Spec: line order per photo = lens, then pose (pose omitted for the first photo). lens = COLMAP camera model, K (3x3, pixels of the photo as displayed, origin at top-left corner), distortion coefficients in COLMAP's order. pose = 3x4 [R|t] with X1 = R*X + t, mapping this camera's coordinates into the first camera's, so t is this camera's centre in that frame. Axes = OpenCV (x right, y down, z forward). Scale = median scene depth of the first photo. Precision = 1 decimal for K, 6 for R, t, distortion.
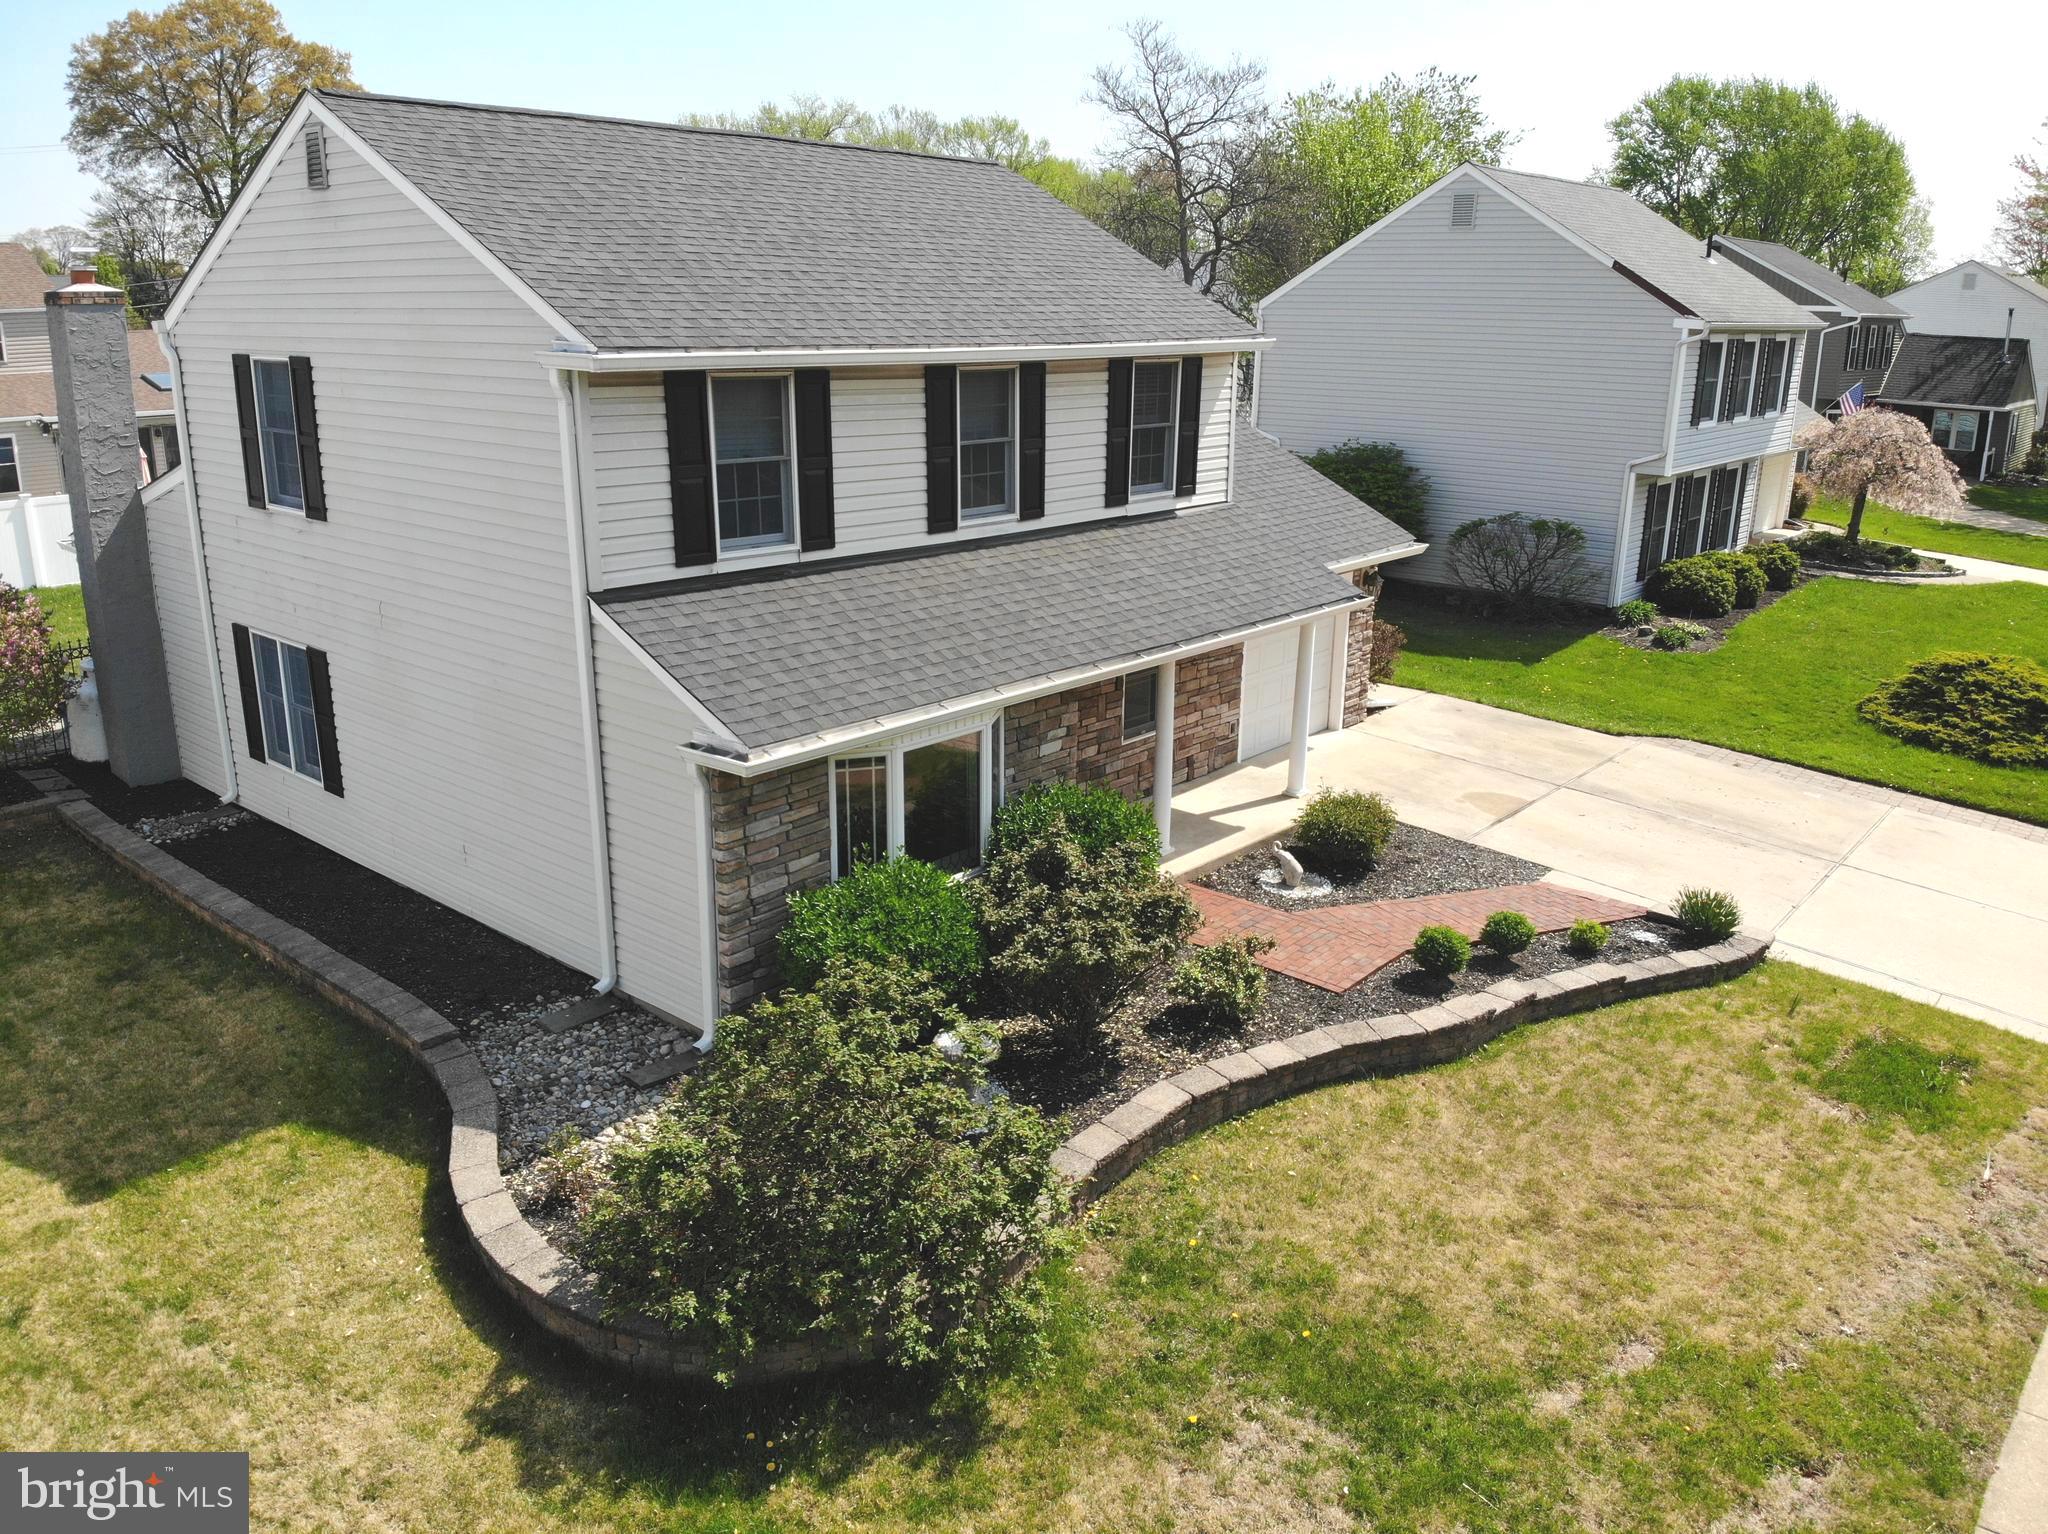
lens RADIAL K [[1494.2, 0, 1054.0], [0, 1494.2, 772.5], [0, 0, 1]] dist [0.099605, -0.227187]
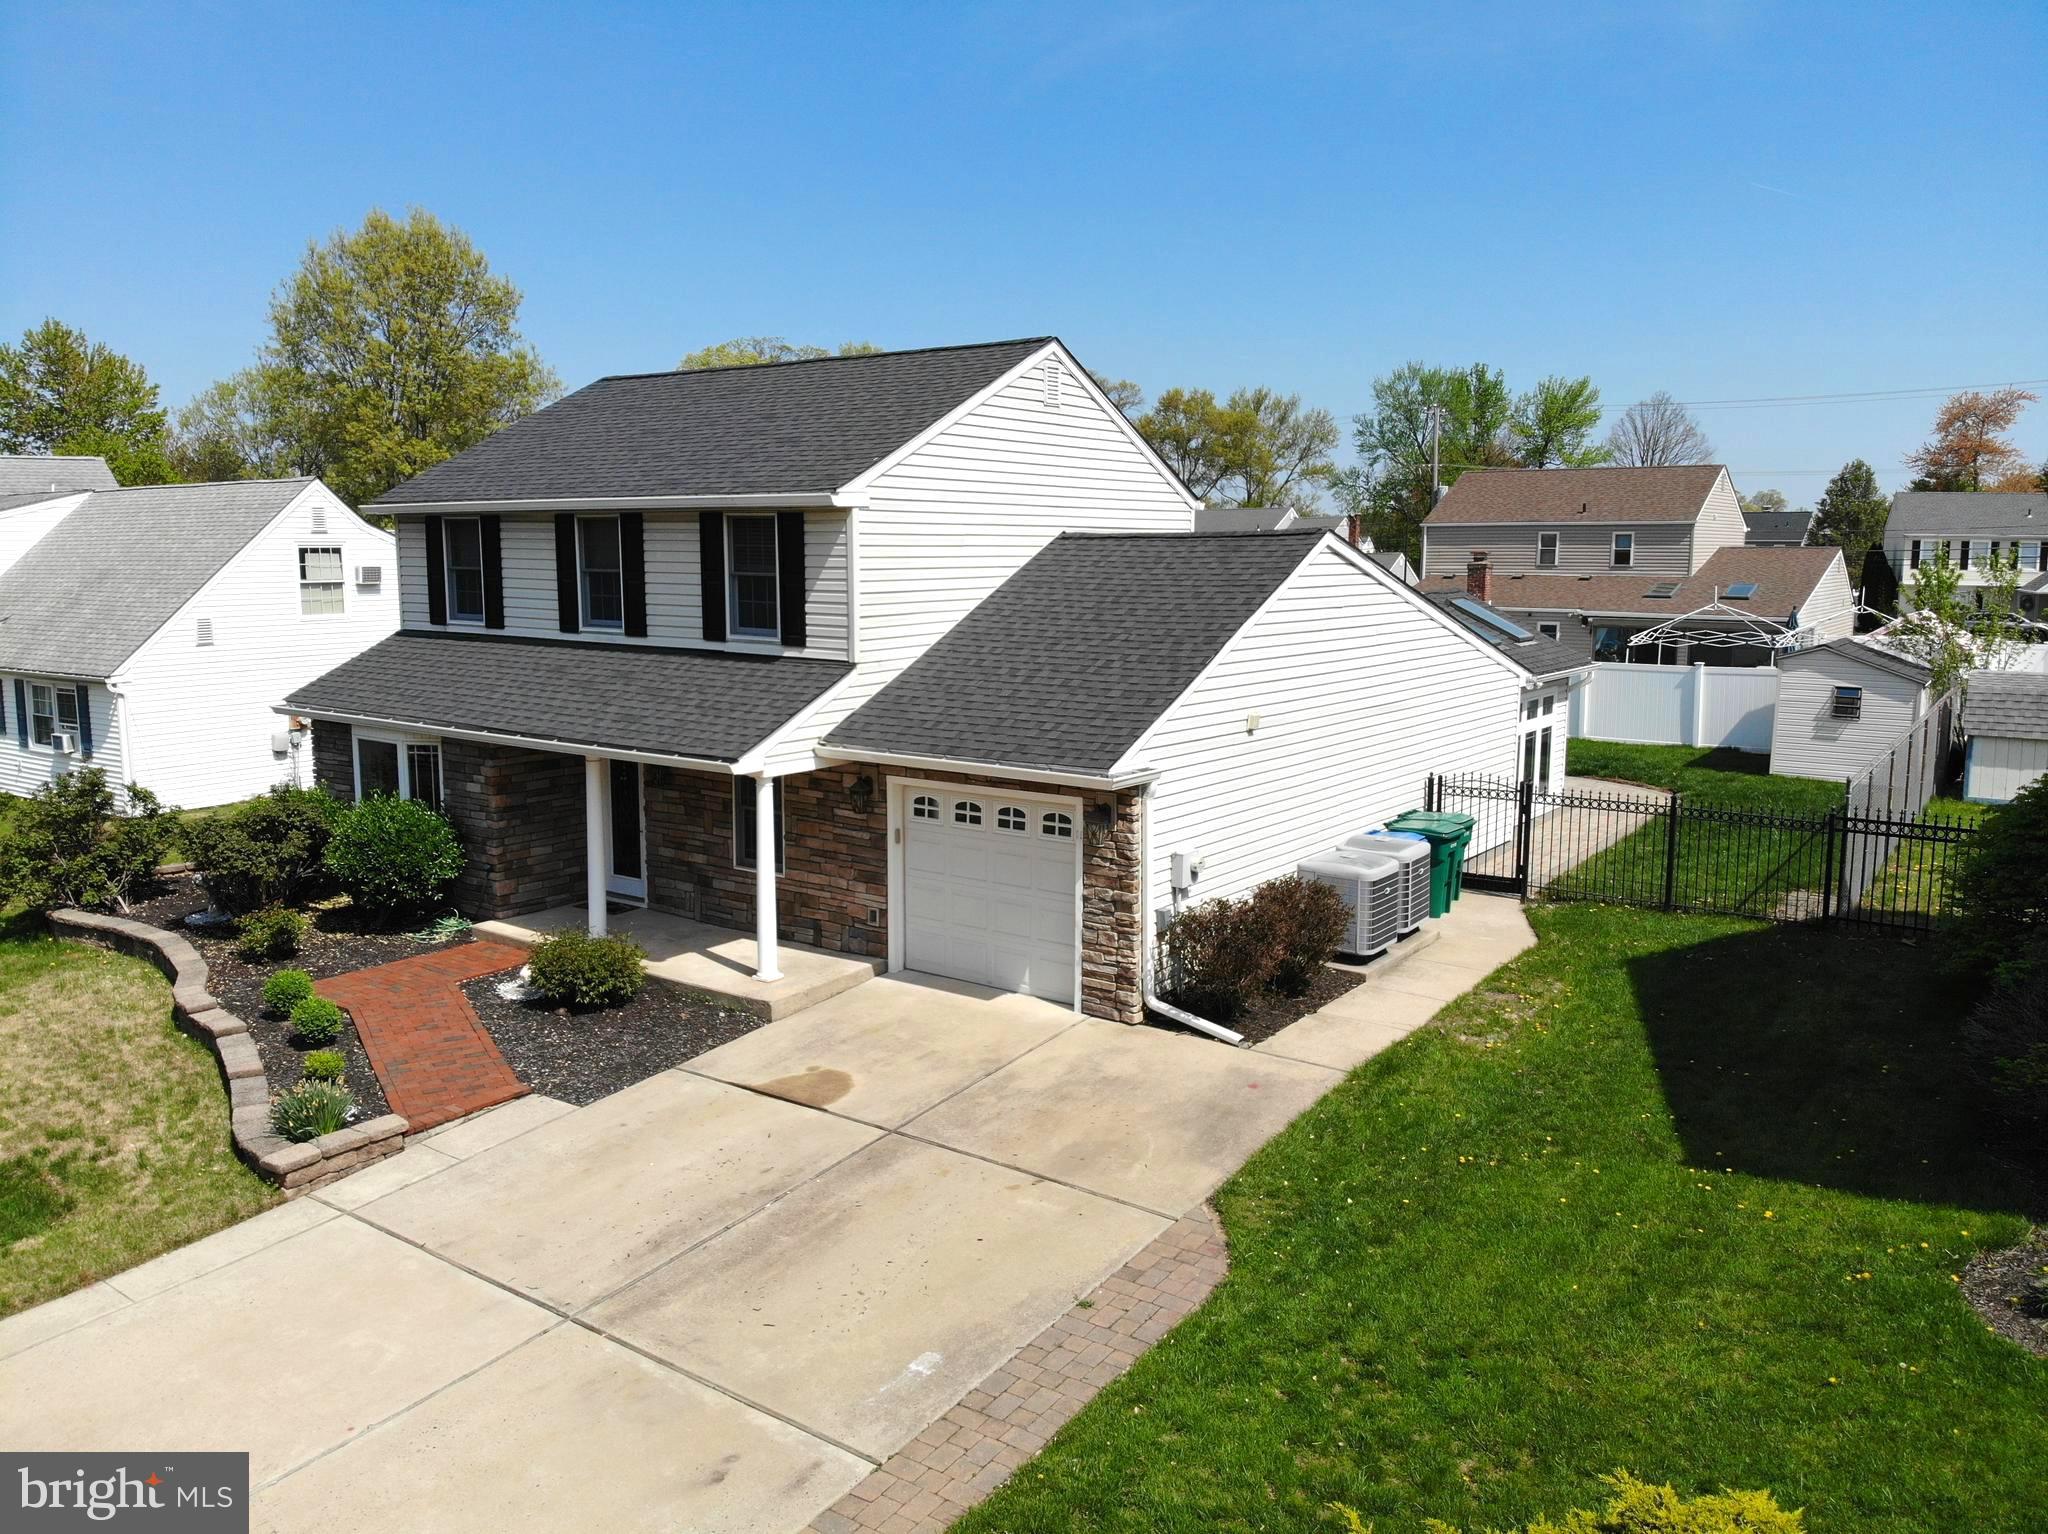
lens RADIAL K [[1510.7, 0, 1024.0], [0, 1510.7, 767.0], [0, 0, 1]] dist [0.179147, -0.427685]
pose [[0.064123, 0.130422, -0.989383, 1.359195], [-0.294913, 0.949619, 0.106066, -0.318555], [0.953370, 0.284981, 0.099356, 1.309352]]
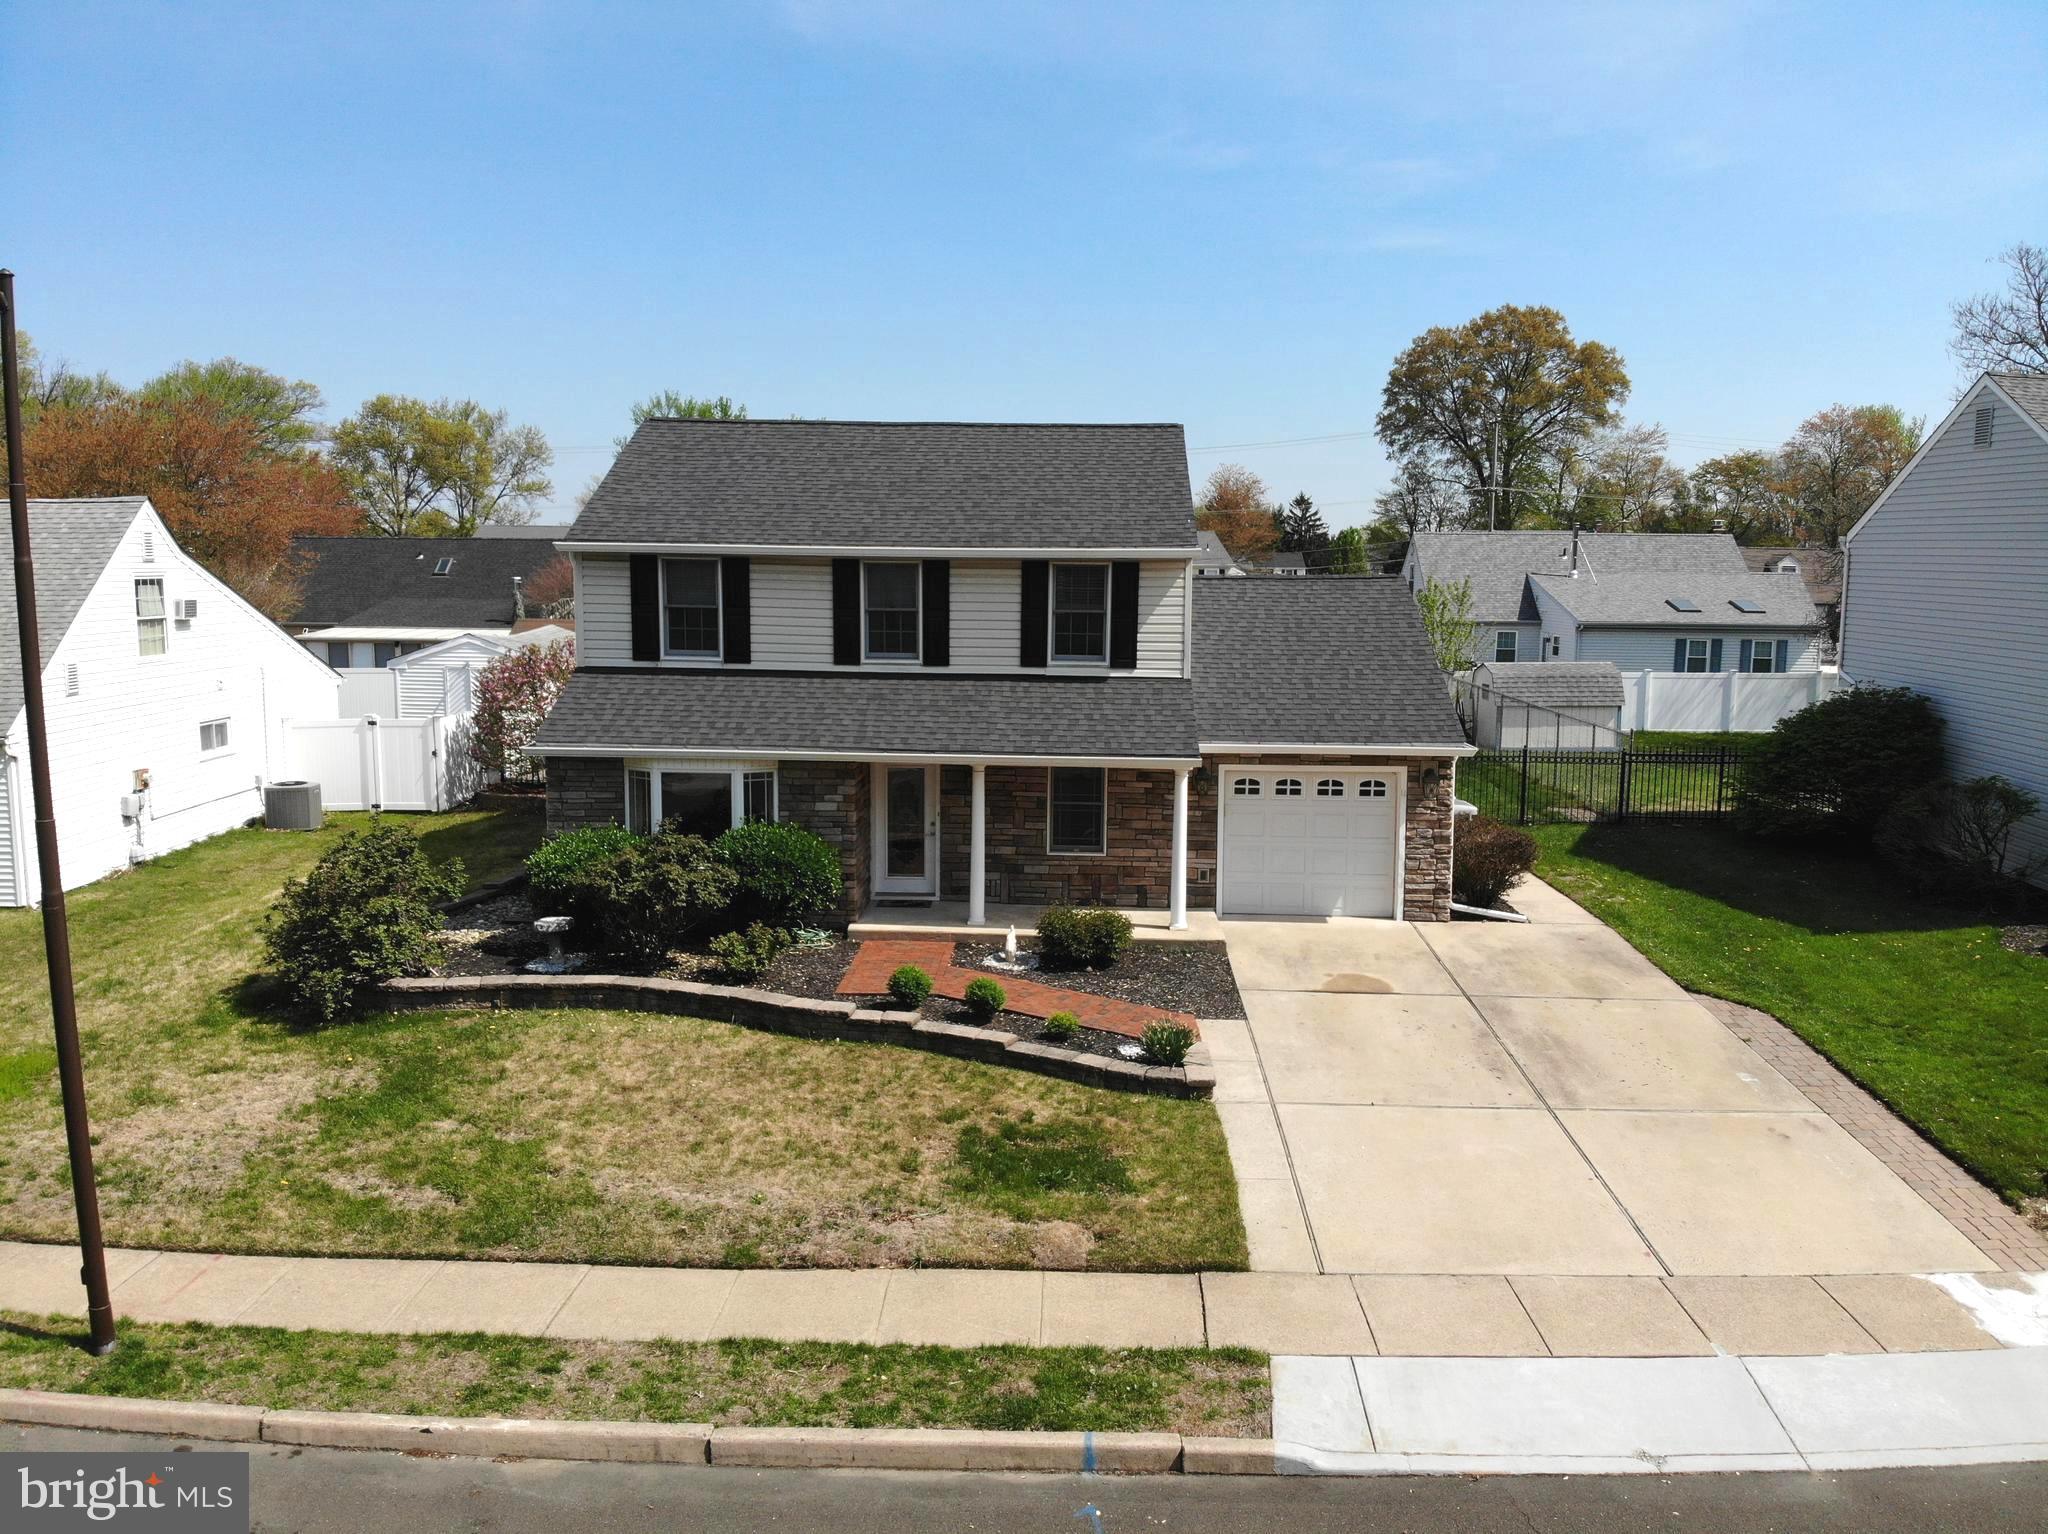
lens RADIAL K [[1510.7, 0, 1024.0], [0, 1510.7, 767.0], [0, 0, 1]] dist [0.179147, -0.427685]
pose [[0.611425, 0.096295, -0.785421, 1.269302], [-0.235482, 0.969741, -0.064422, -0.003916], [0.755452, 0.224342, 0.615600, 0.218827]]
